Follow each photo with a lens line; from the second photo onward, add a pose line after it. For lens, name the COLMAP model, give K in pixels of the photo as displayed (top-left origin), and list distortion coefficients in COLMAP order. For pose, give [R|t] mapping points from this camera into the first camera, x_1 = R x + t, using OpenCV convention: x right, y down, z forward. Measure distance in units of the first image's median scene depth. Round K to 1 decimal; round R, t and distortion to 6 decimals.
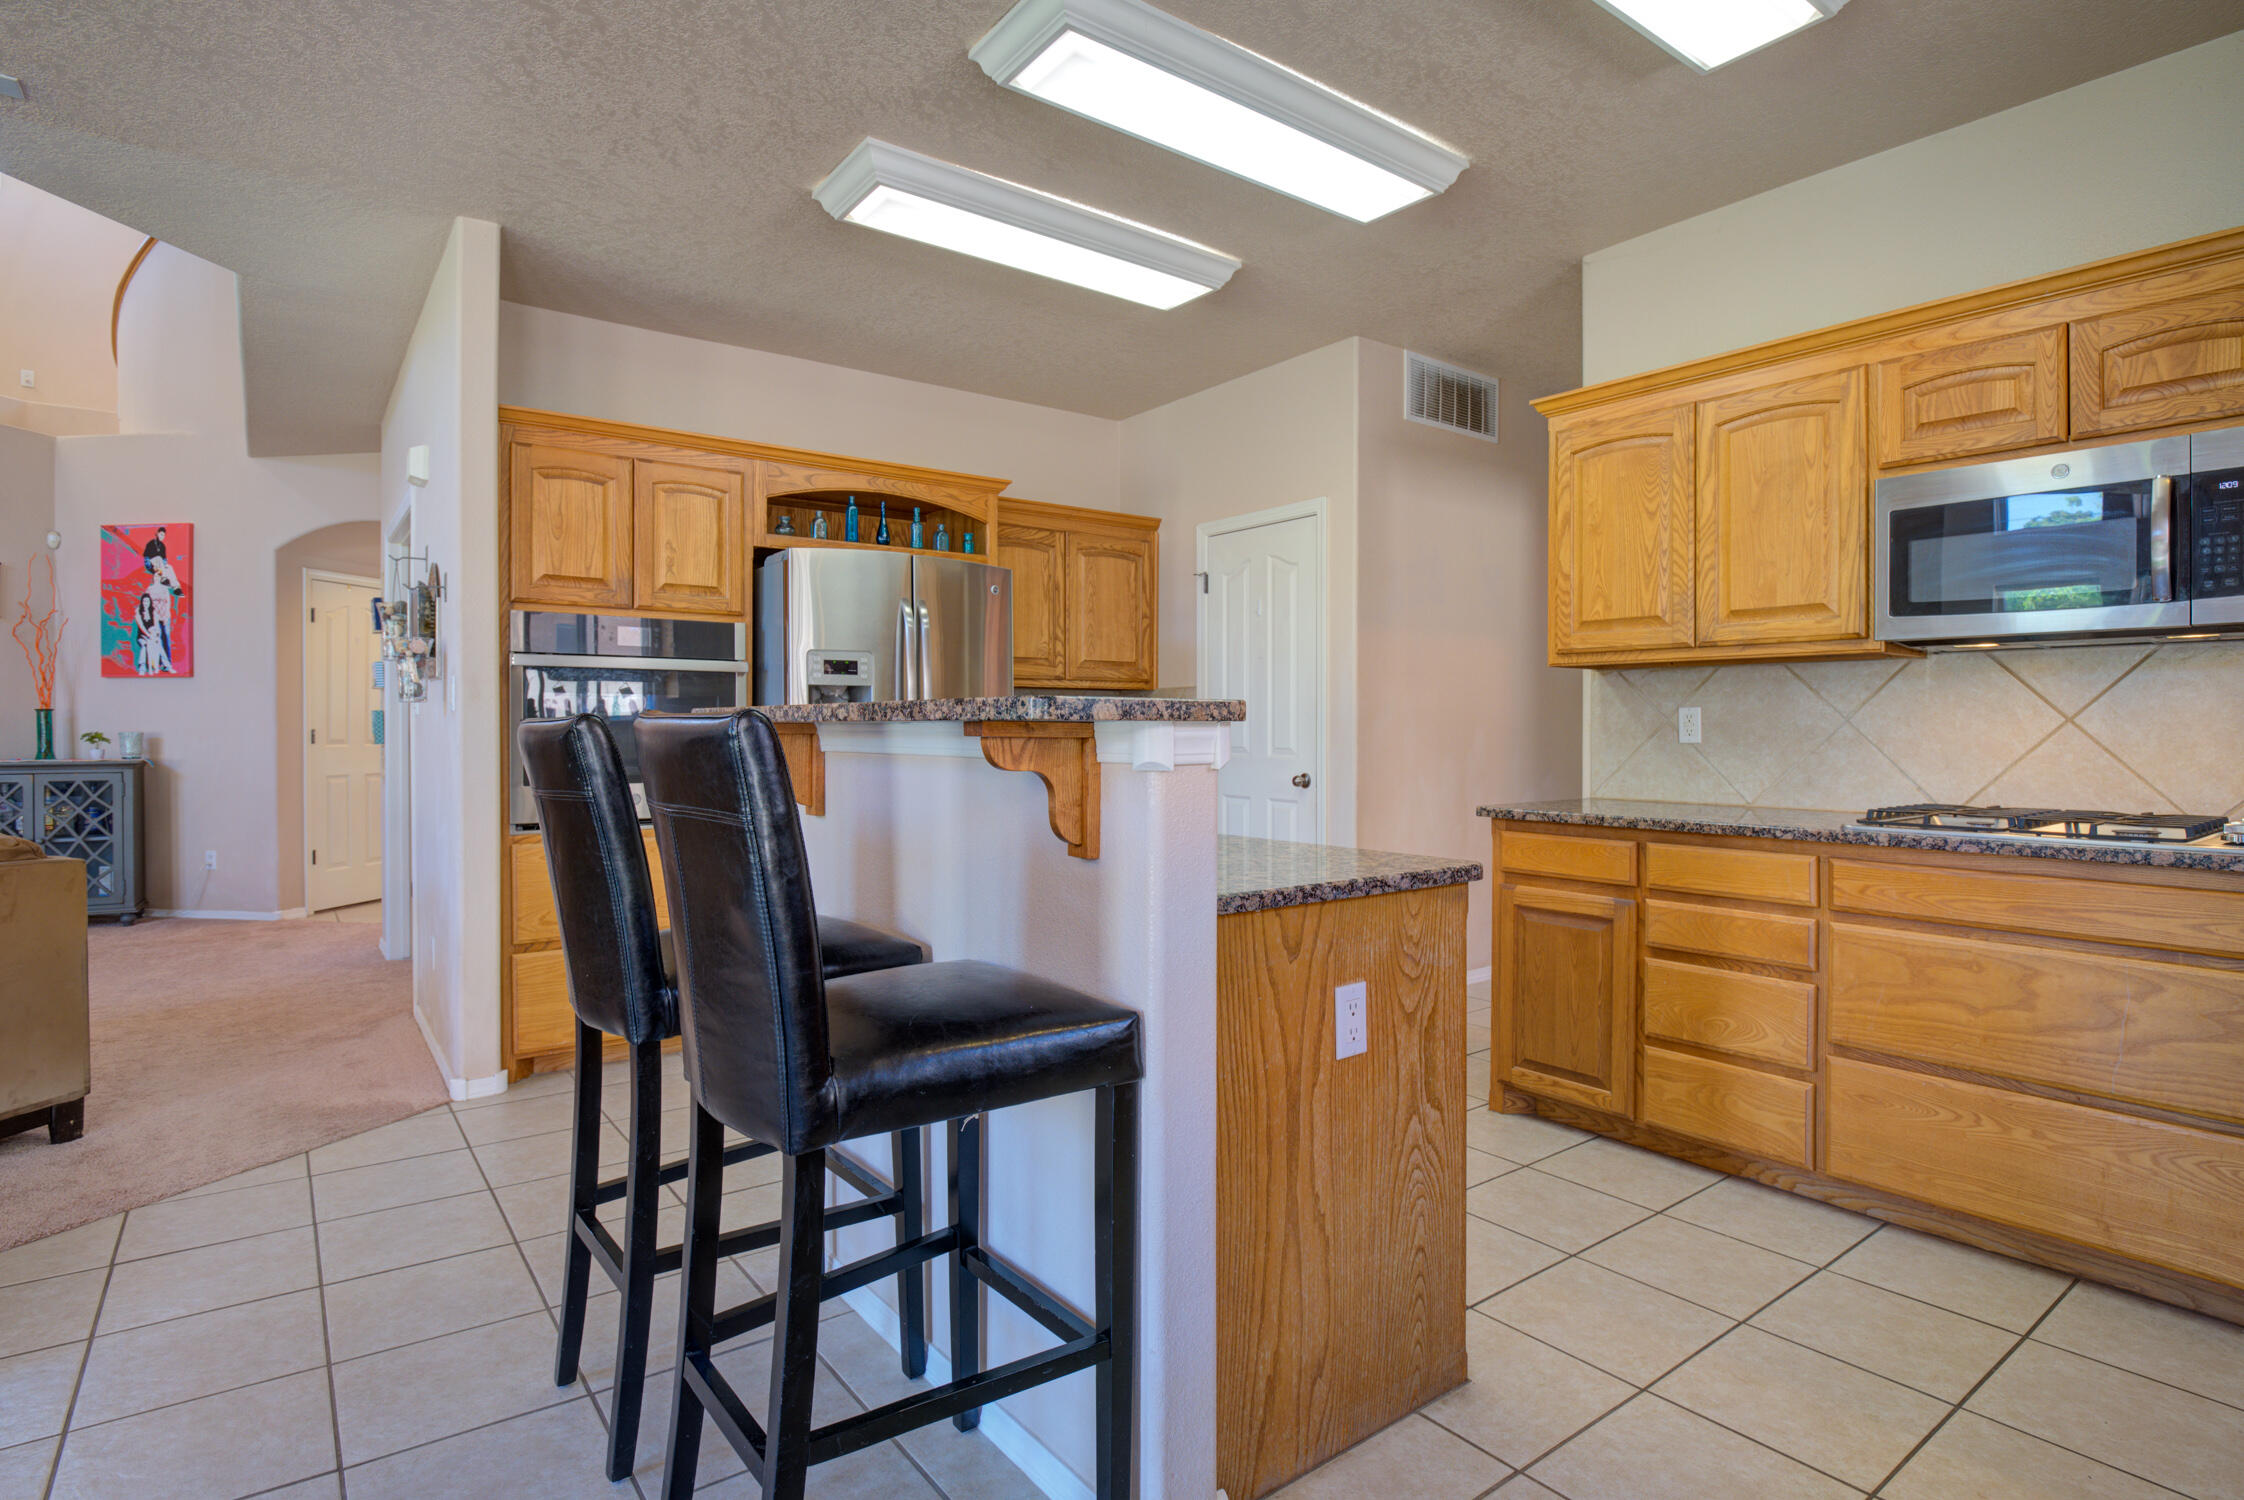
lens RADIAL K [[1146.4, 0, 1127.4], [0, 1146.4, 741.9], [0, 0, 1]] dist [-0.036162, -0.000276]
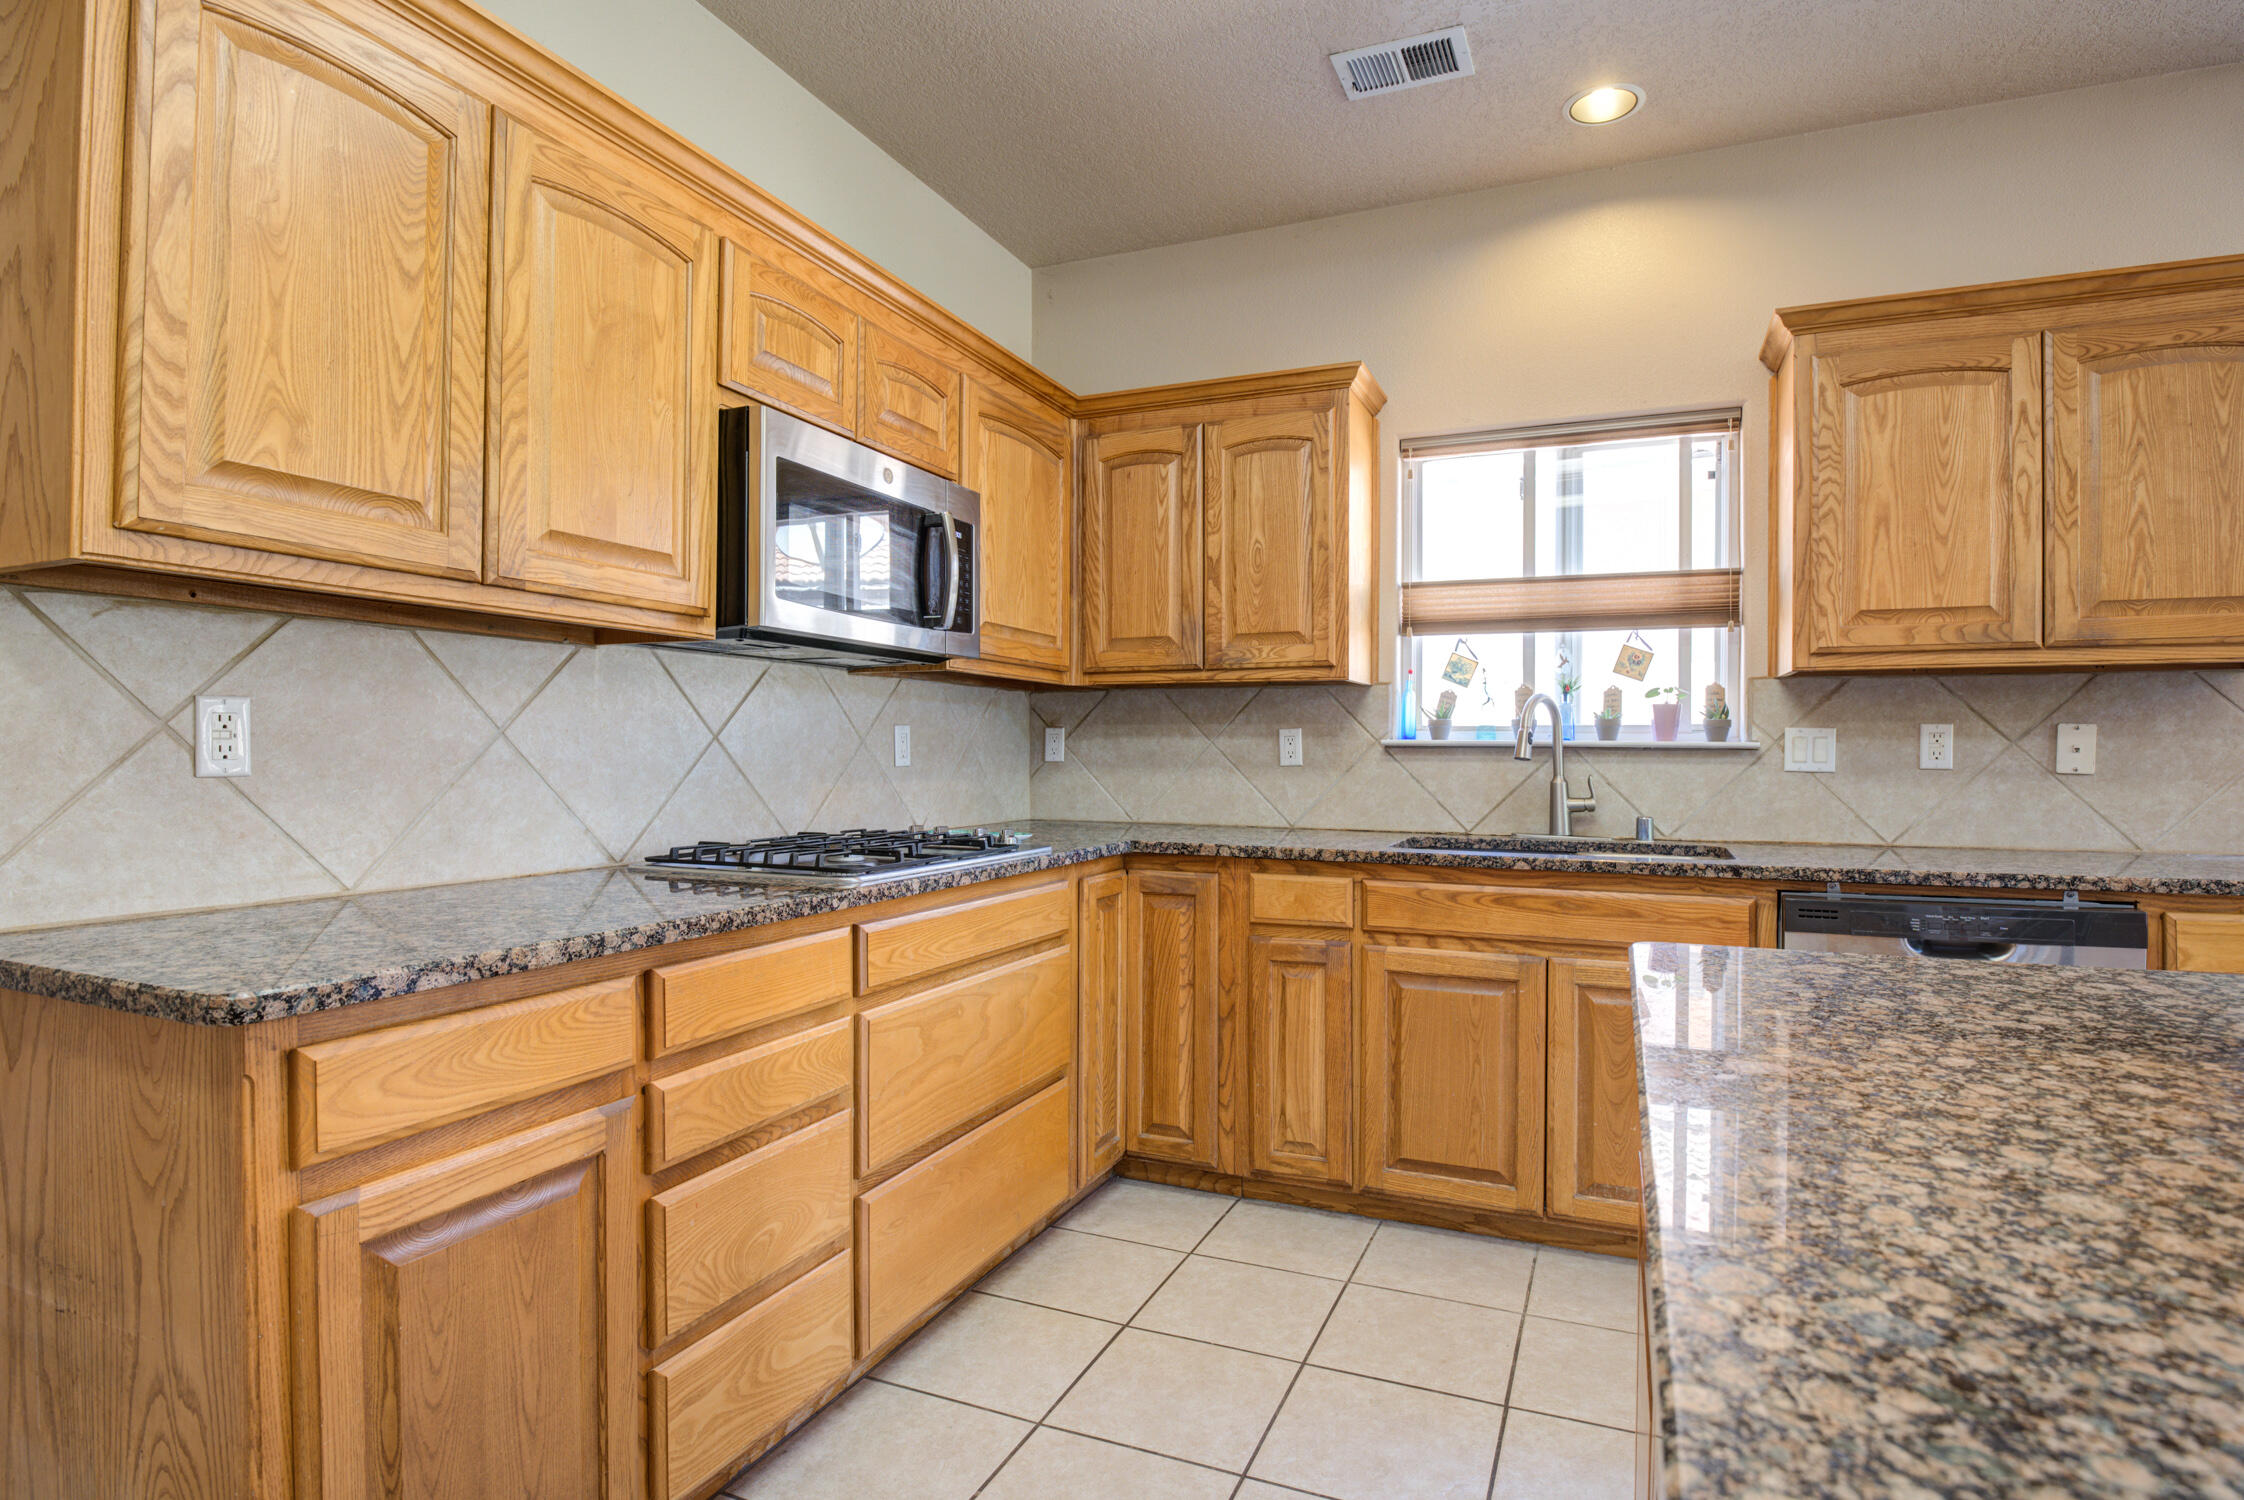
lens RADIAL K [[1146.4, 0, 1130.0], [0, 1146.4, 748.9], [0, 0, 1]] dist [-0.036162, -0.000276]
pose [[-0.505831, 0.000126, 0.862632, -0.083609], [0.007086, 0.999967, 0.004009, -0.010203], [-0.862603, 0.008141, -0.505815, 1.052714]]
